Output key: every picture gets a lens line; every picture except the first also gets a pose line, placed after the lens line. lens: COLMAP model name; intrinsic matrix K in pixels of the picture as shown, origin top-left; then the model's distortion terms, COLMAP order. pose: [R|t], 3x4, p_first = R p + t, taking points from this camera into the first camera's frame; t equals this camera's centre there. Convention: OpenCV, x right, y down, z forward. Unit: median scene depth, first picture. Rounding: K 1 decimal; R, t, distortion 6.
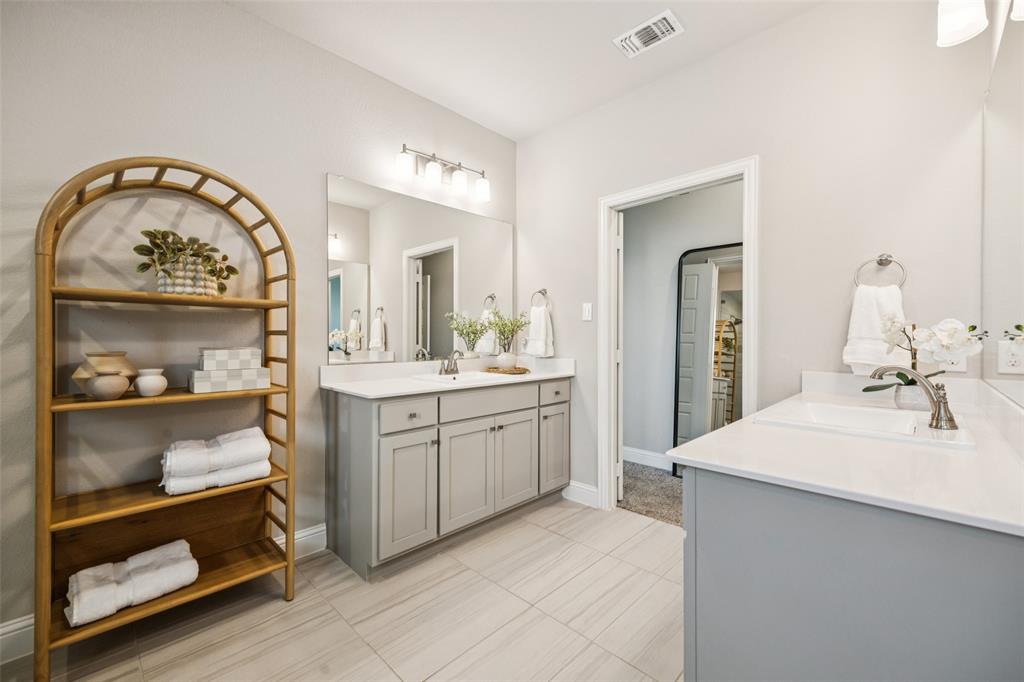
lens RADIAL K [[420.3, 0, 512.5], [0, 420.3, 339.8], [0, 0, 1]] dist [0.007666, -0.000668]
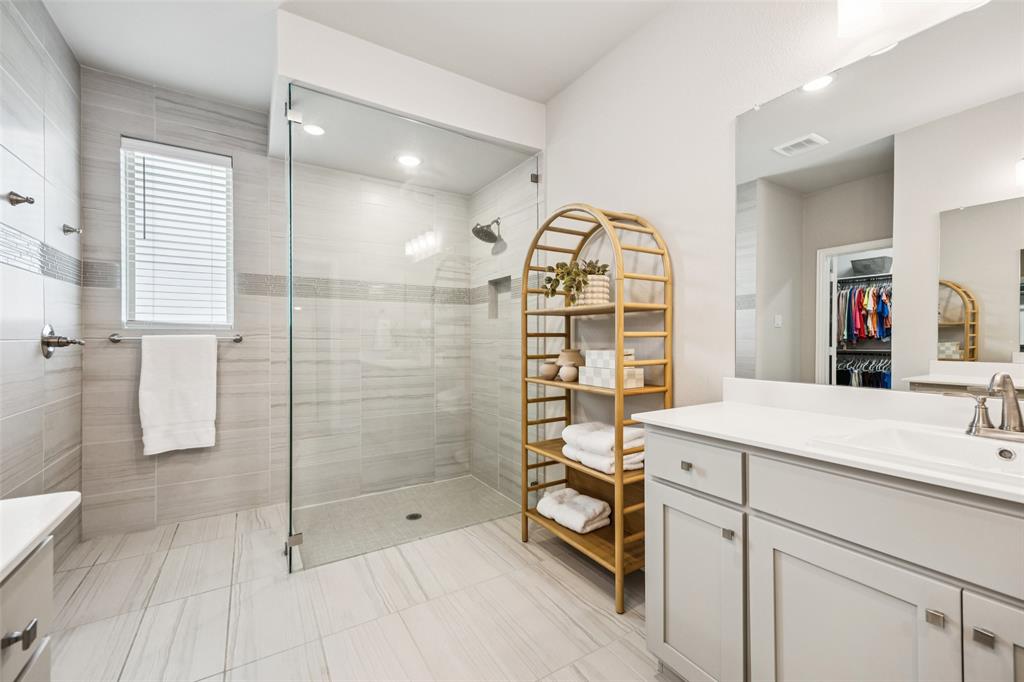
lens RADIAL K [[420.3, 0, 512.2], [0, 420.3, 341.5], [0, 0, 1]] dist [0.007666, -0.000668]
pose [[-0.250957, 0.002220, -0.967996, 0.472785], [-0.002905, 0.999991, 0.003046, -0.002480], [0.967994, 0.003577, -0.250949, 1.026810]]
